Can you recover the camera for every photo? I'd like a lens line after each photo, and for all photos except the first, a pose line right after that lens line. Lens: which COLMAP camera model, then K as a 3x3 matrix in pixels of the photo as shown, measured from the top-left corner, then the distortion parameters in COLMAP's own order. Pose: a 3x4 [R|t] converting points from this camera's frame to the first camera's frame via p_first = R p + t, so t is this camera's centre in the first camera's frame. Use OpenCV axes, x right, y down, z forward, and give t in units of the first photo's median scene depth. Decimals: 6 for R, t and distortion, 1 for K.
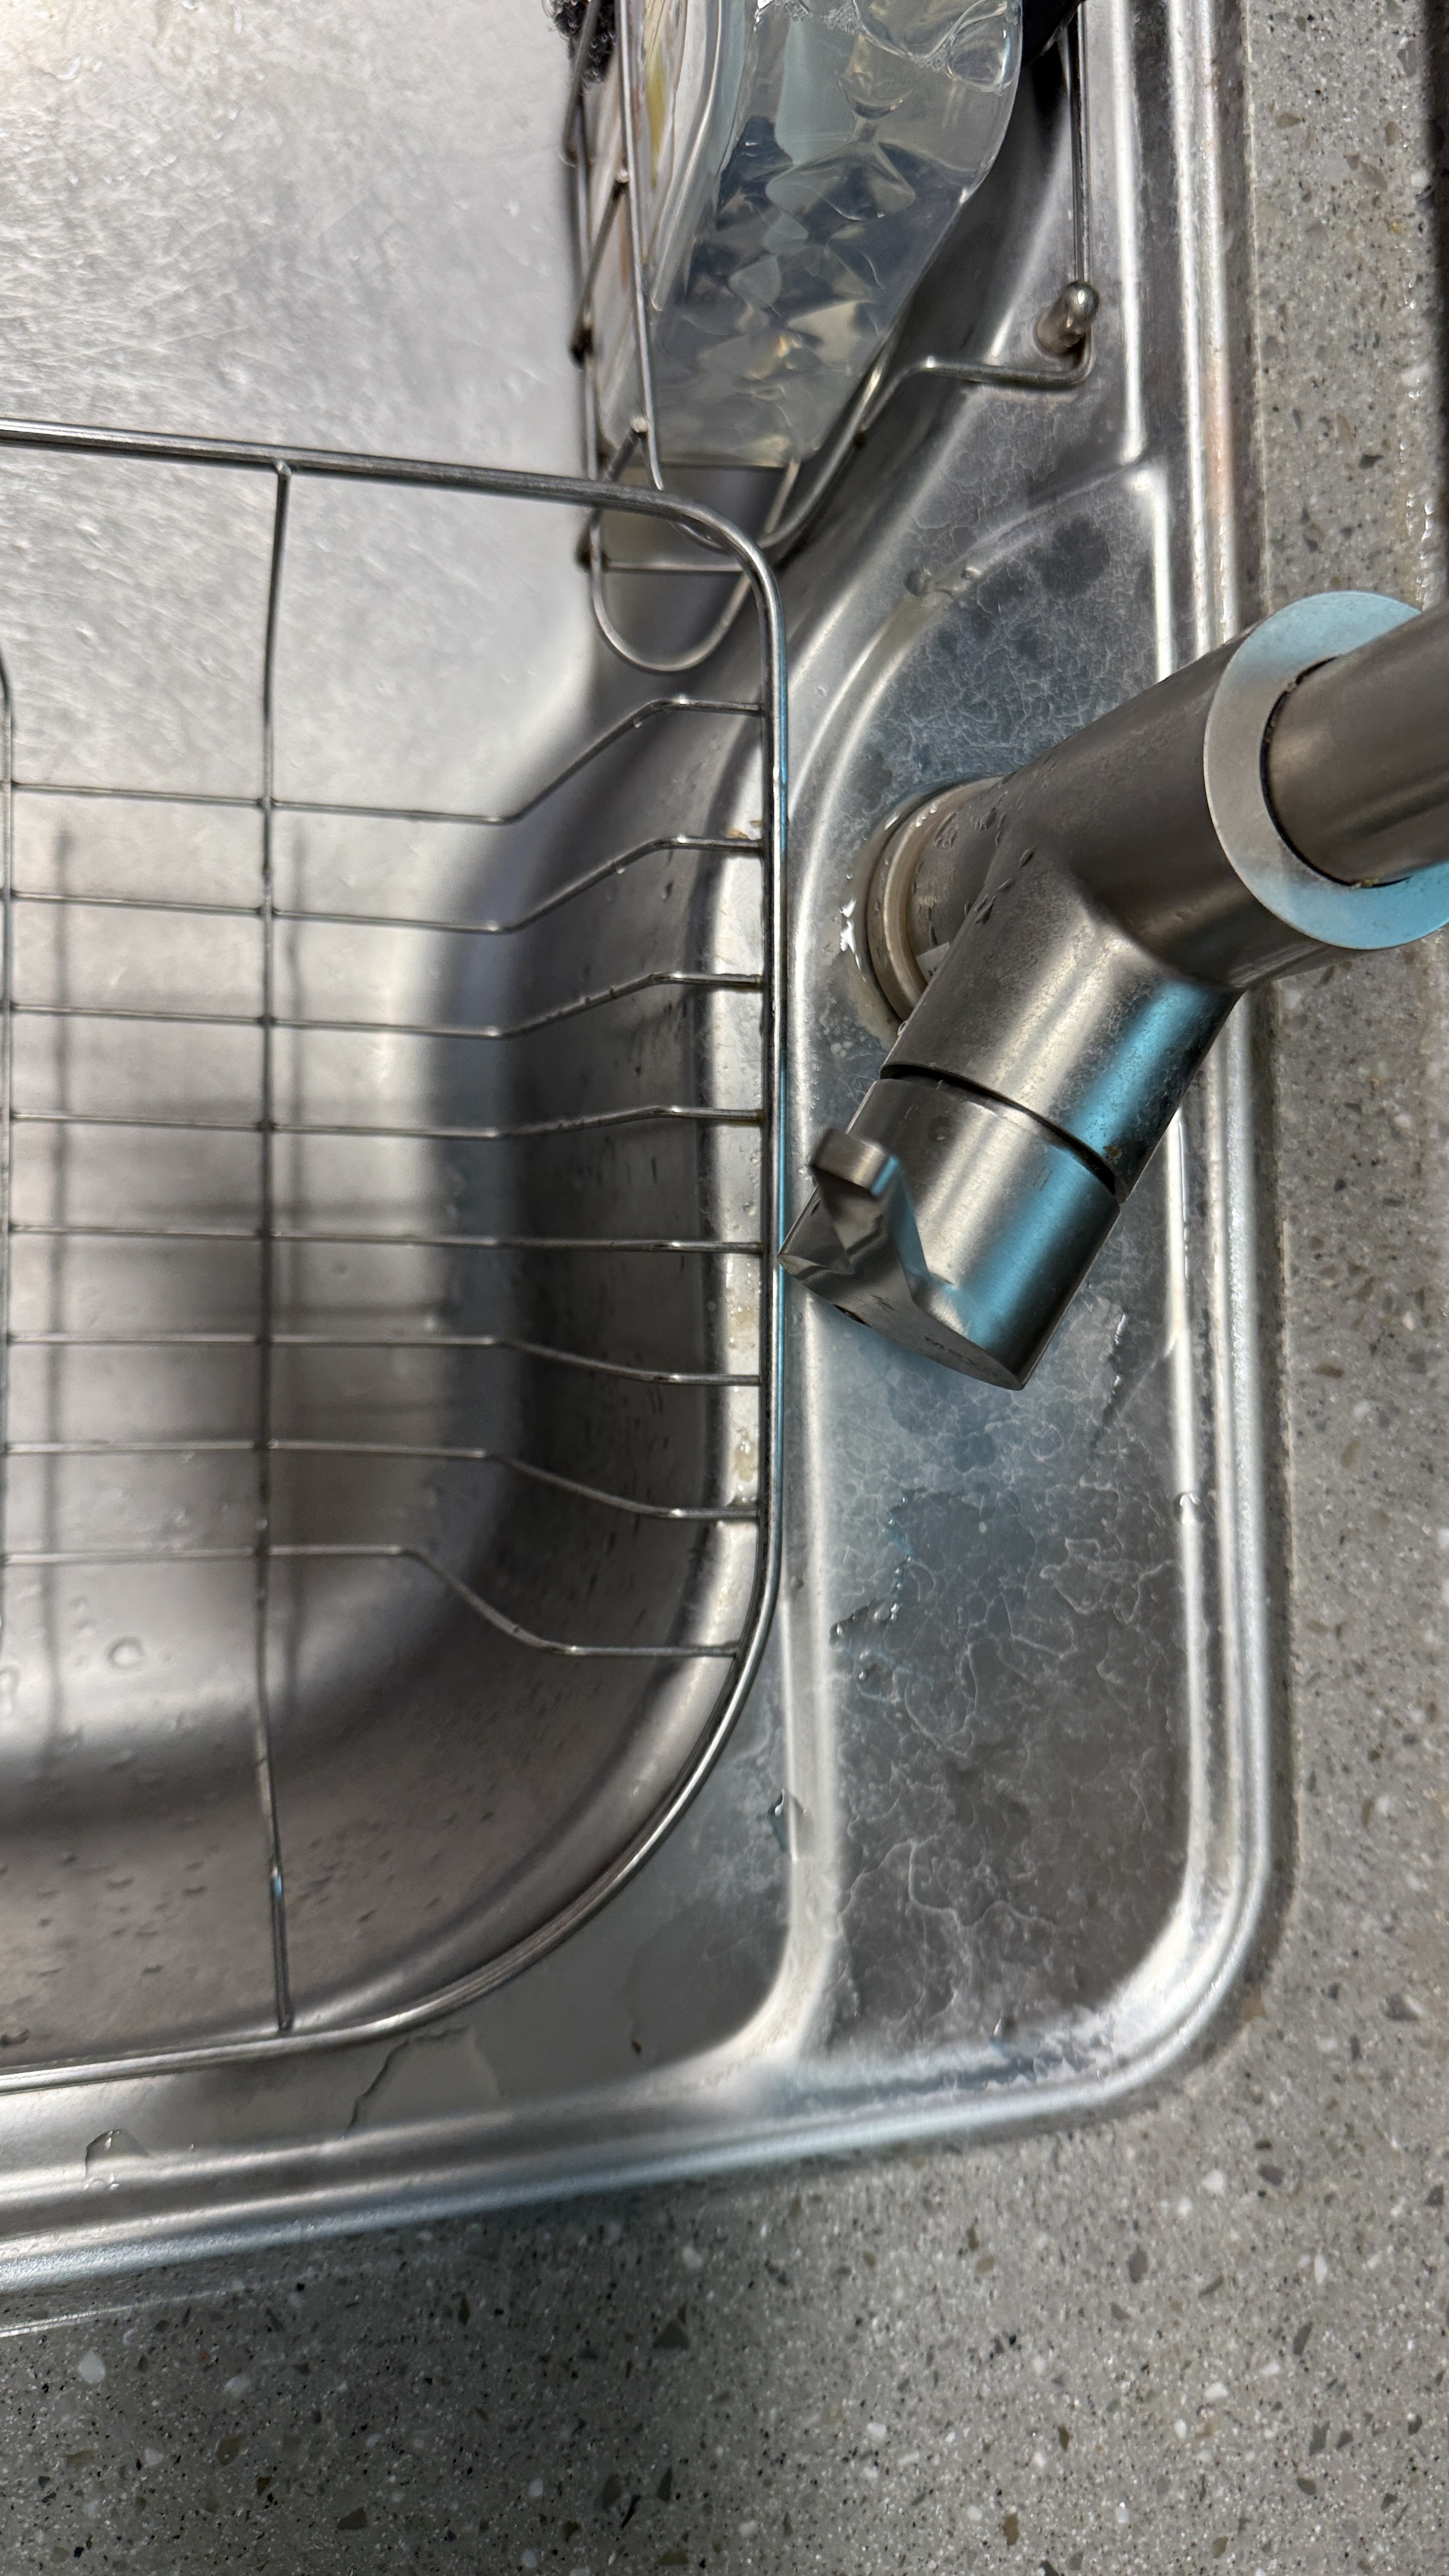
lens RADIAL K [[1825.8, 0, 847.6], [0, 1825.8, 1343.6], [0, 0, 1]] dist [0.001652, -0.016370]
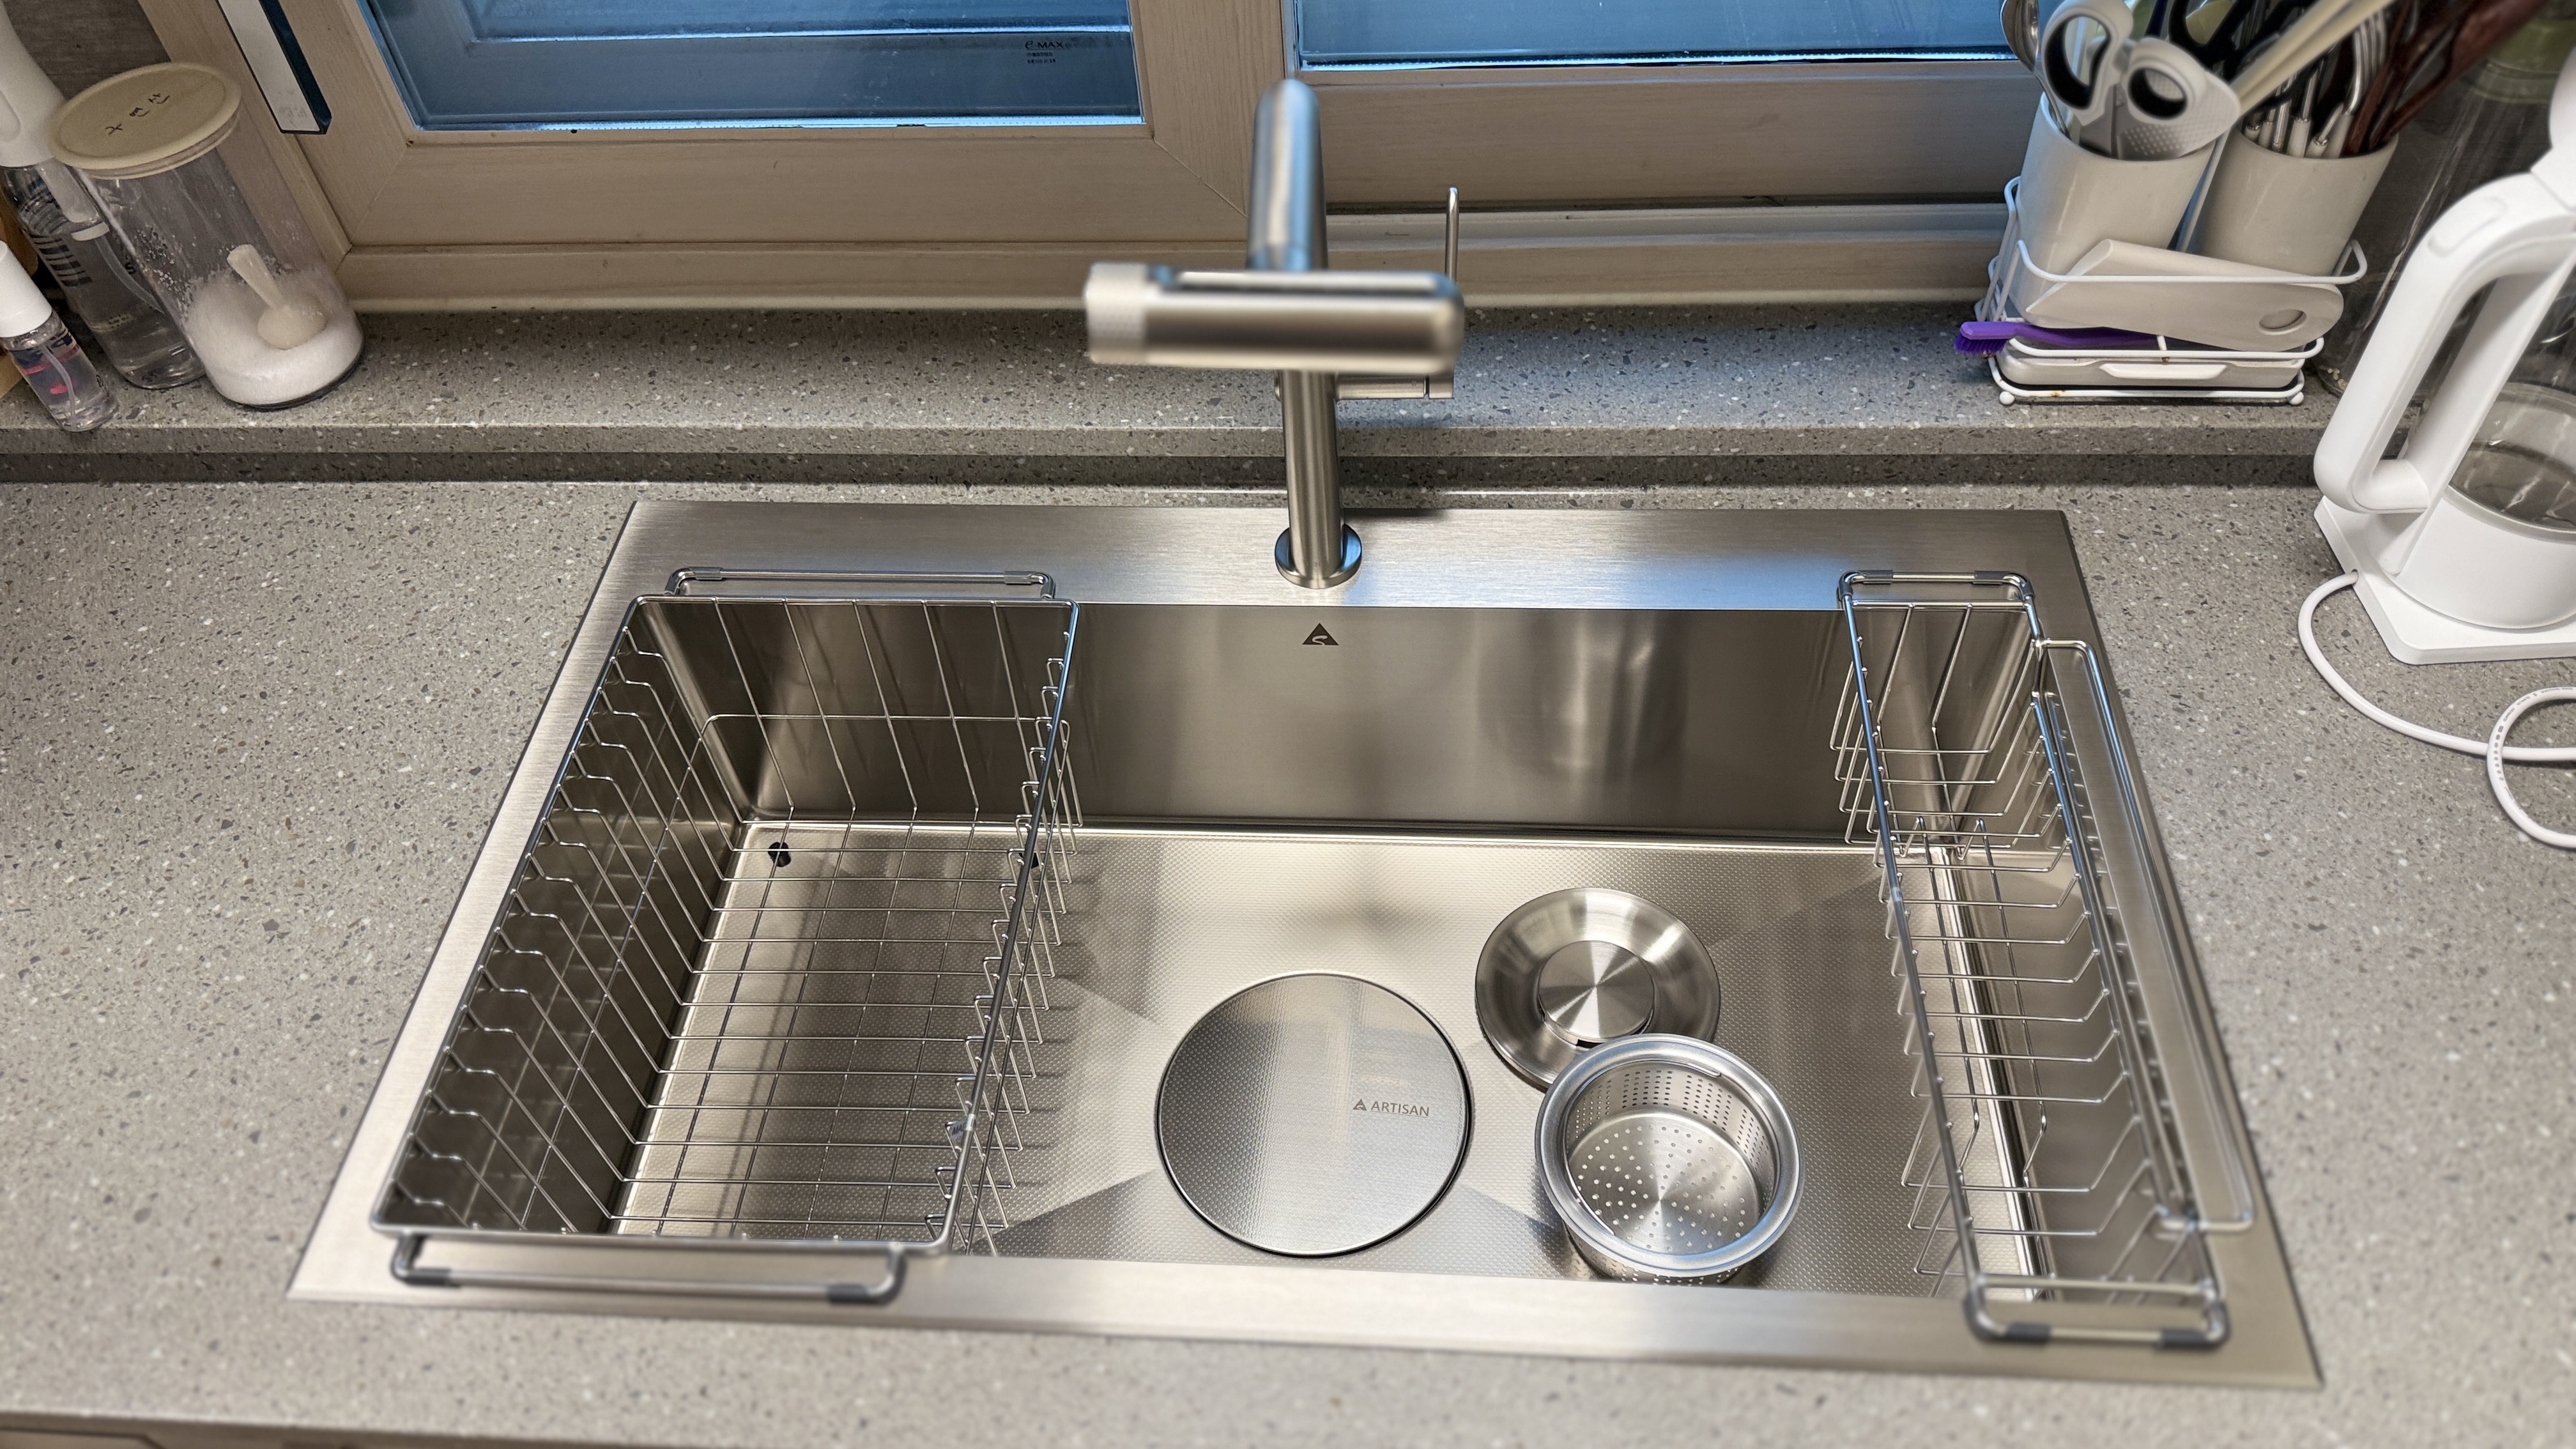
lens RADIAL K [[1825.8, 0, 1290.7], [0, 1825.8, 745.3], [0, 0, 1]] dist [0.001652, -0.016370]
pose [[0.068453, -0.923989, 0.376242, -1.358090], [0.992610, 0.025201, -0.118705, -0.473271], [0.100200, 0.381587, 0.918886, -1.860805]]
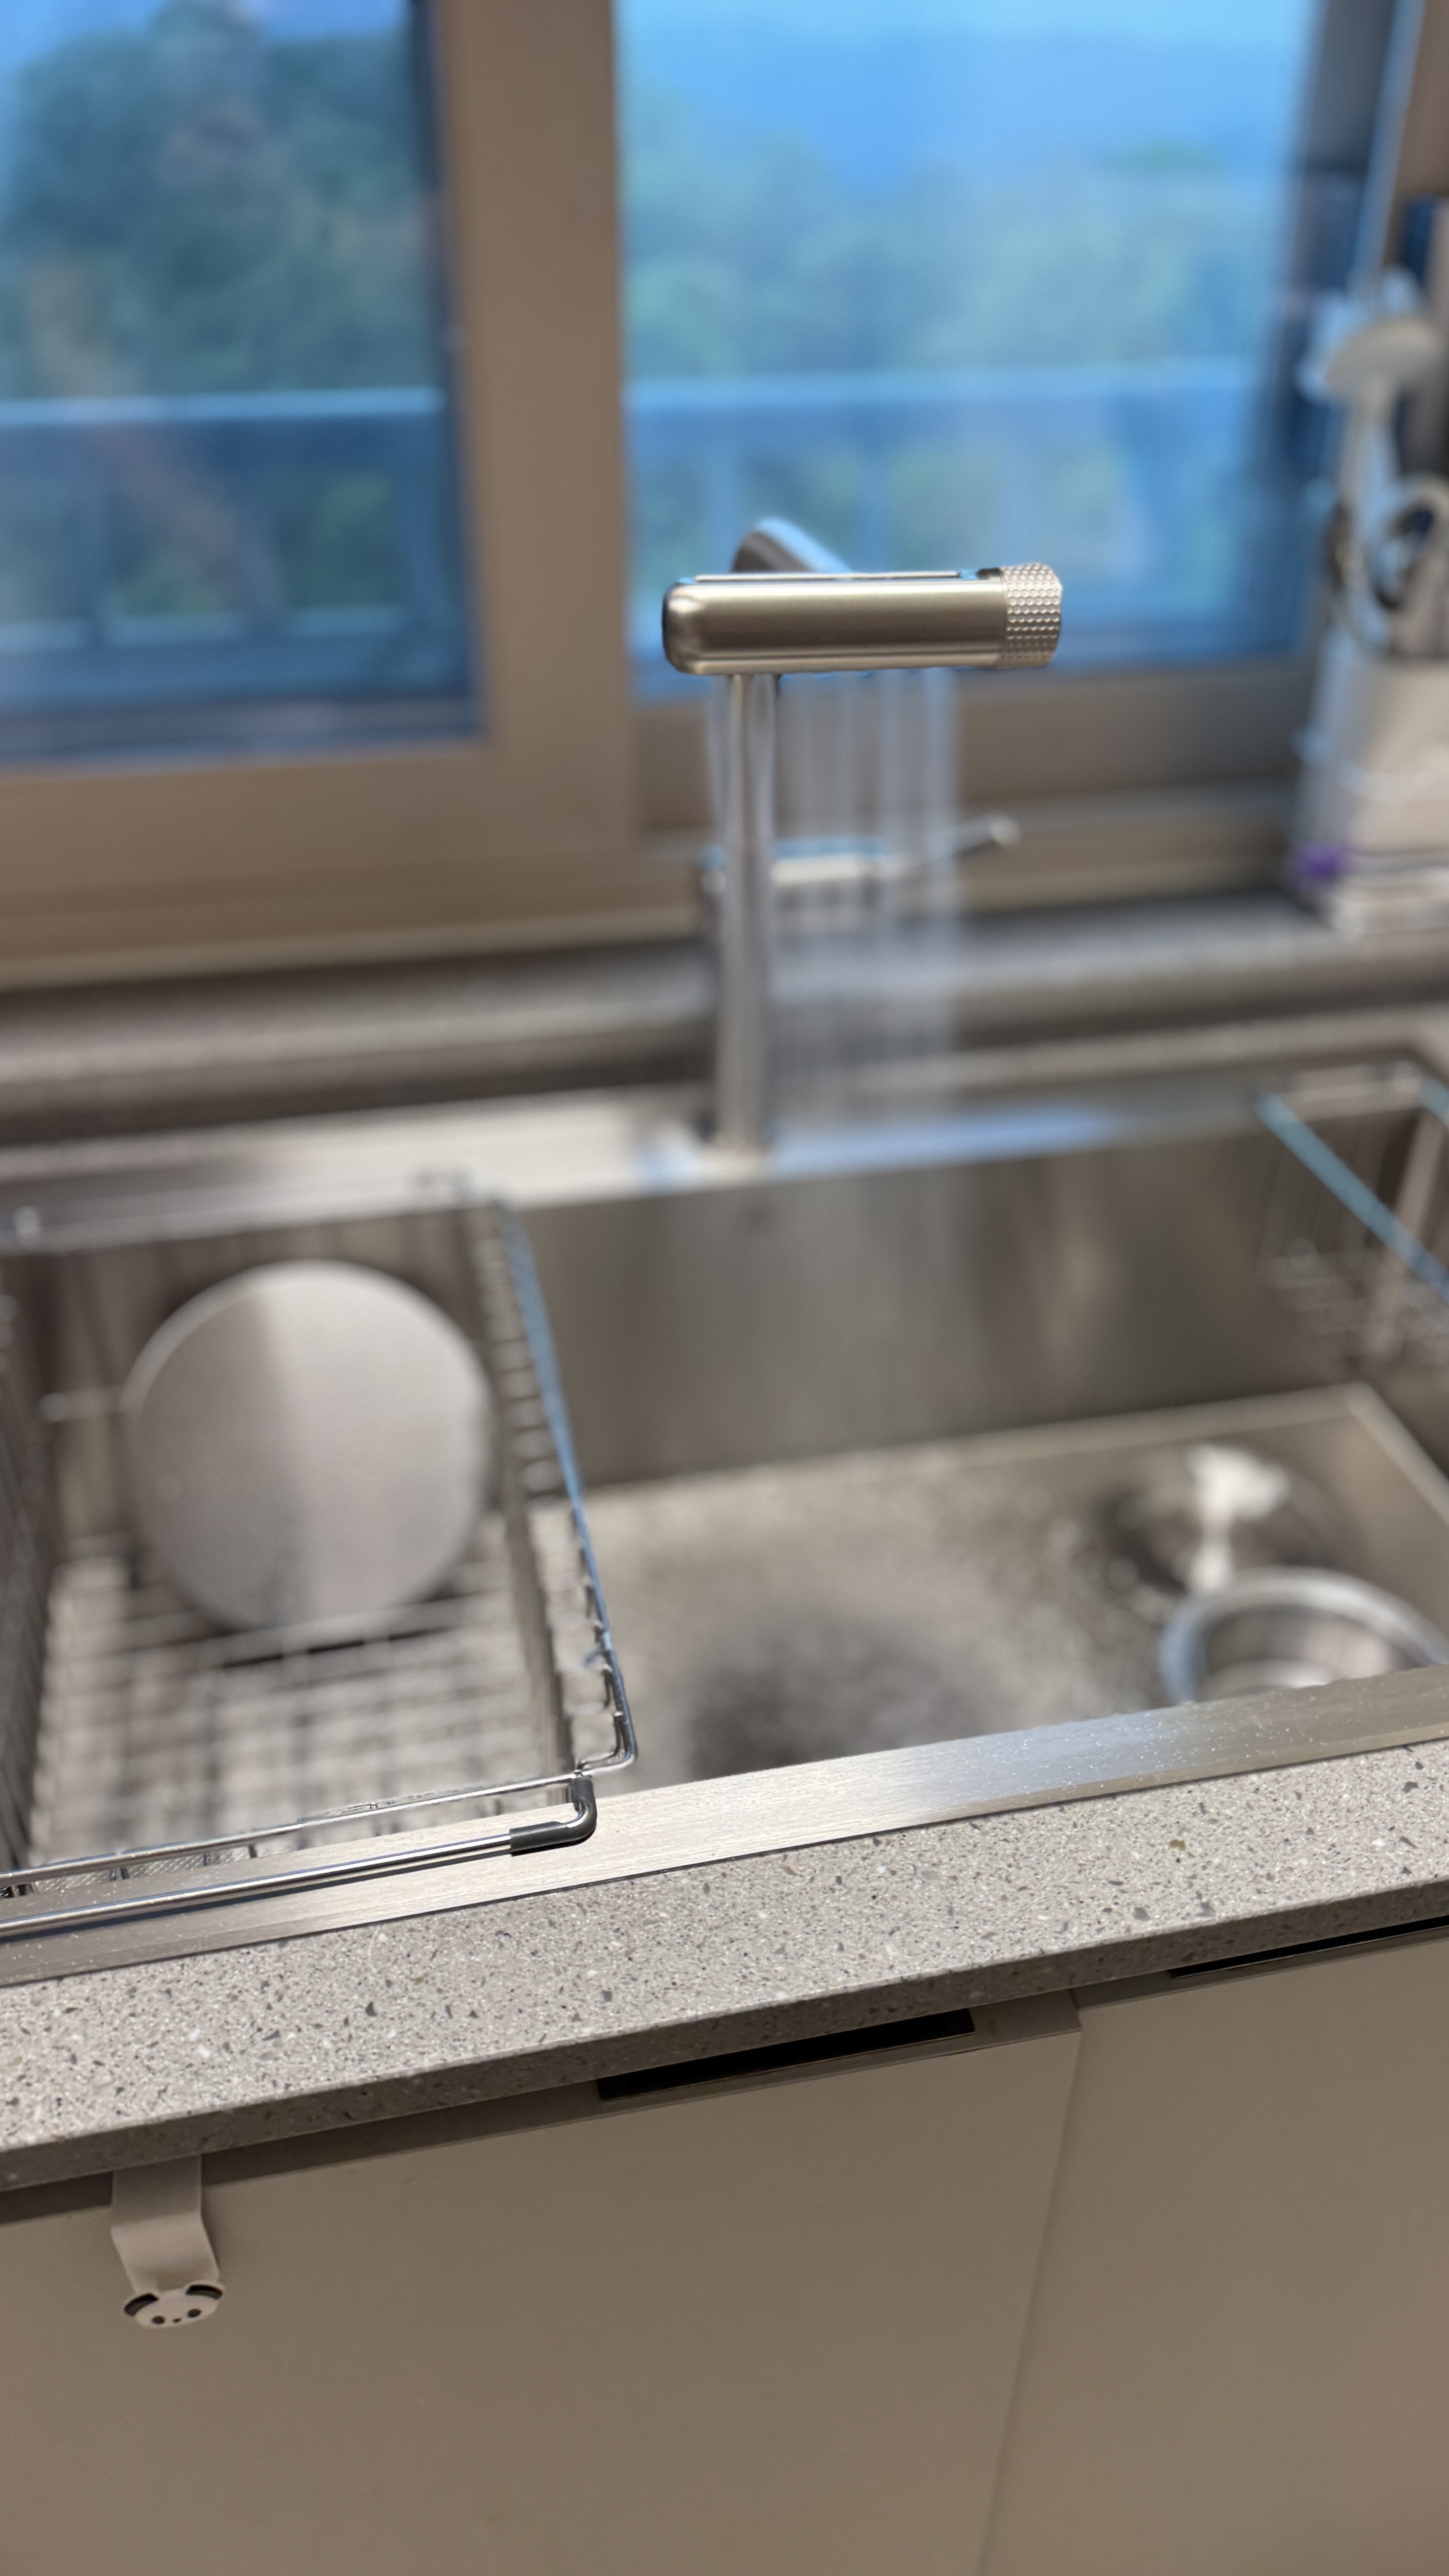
lens RADIAL K [[1825.8, 0, 707.6], [0, 1825.8, 1274.0], [0, 0, 1]] dist [0.001652, -0.016370]
pose [[-0.175464, -0.770512, 0.612800, -1.850813], [0.983967, -0.117057, 0.134558, -1.302621], [-0.031946, 0.626585, 0.778698, -1.234875]]
